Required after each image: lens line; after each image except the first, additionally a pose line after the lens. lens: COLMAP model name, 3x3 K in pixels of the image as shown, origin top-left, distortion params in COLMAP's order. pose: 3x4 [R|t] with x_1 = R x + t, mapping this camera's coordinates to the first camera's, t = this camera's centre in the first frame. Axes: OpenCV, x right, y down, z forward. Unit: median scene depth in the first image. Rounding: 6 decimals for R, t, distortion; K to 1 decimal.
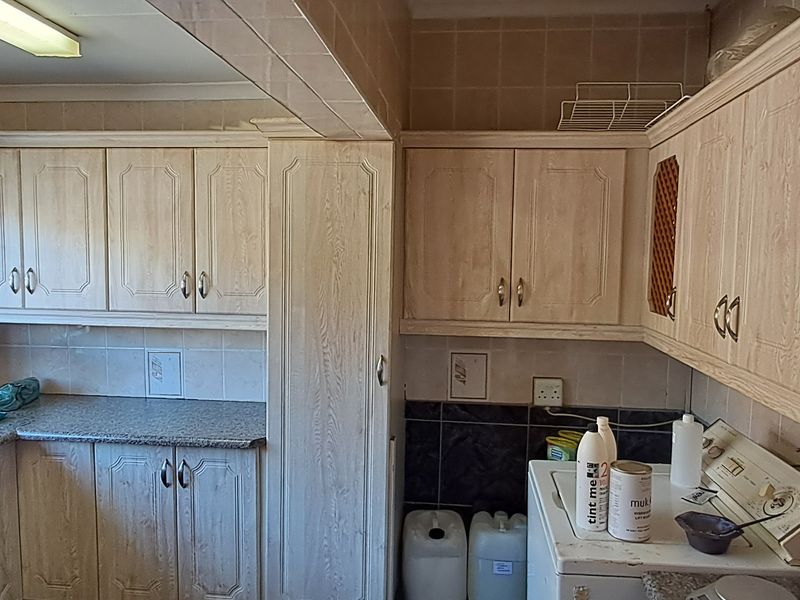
lens RADIAL K [[599.9, 0, 406.0], [0, 599.9, 296.2], [0, 0, 1]] dist [-0.007318, 0.014515]
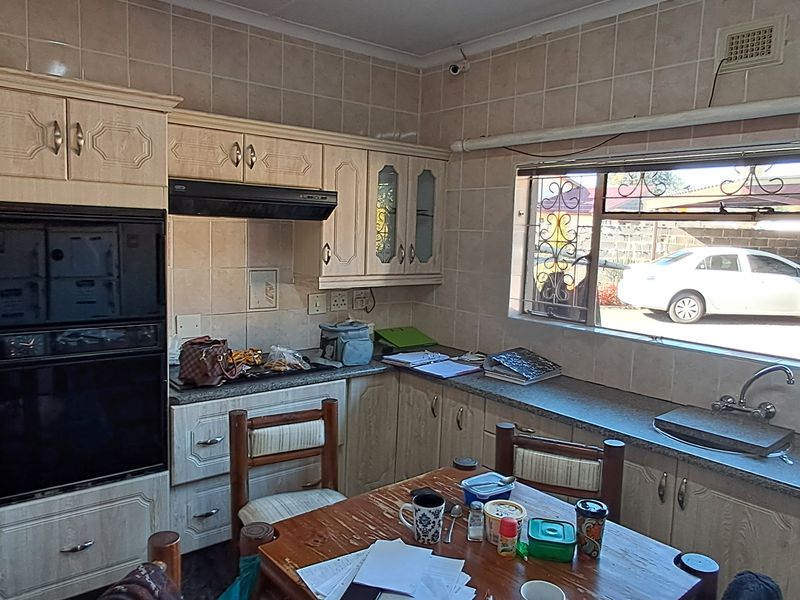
lens RADIAL K [[599.9, 0, 401.5], [0, 599.9, 300.6], [0, 0, 1]] dist [-0.007318, 0.014515]
pose [[0.703967, -0.075017, 0.706260, -1.254702], [0.038466, 0.996974, 0.067555, -0.003471], [-0.709190, -0.020389, 0.704723, 0.006601]]
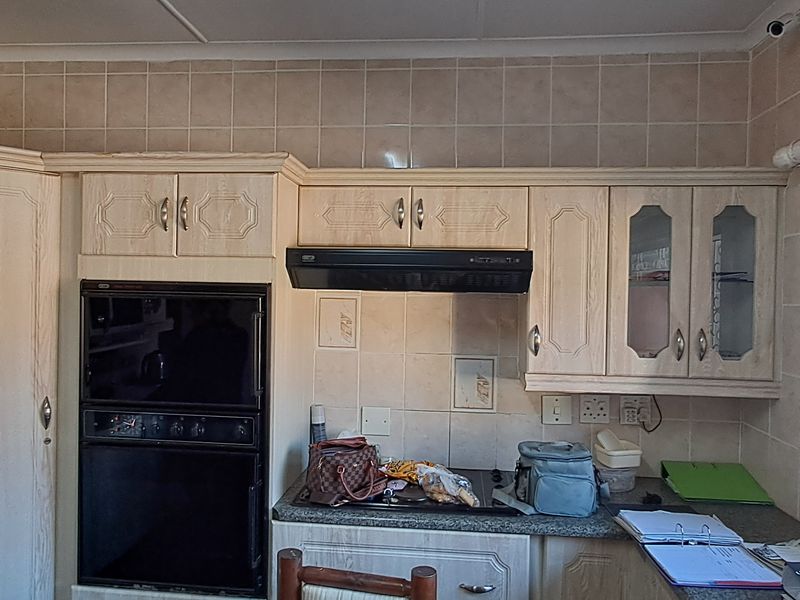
lens RADIAL K [[599.9, 0, 398.2], [0, 599.9, 299.2], [0, 0, 1]] dist [-0.007318, 0.014515]
pose [[0.999990, 0.002948, 0.003220, -0.666597], [-0.002686, 0.996899, -0.078651, -0.012978], [-0.003442, 0.078641, 0.996897, 0.134567]]
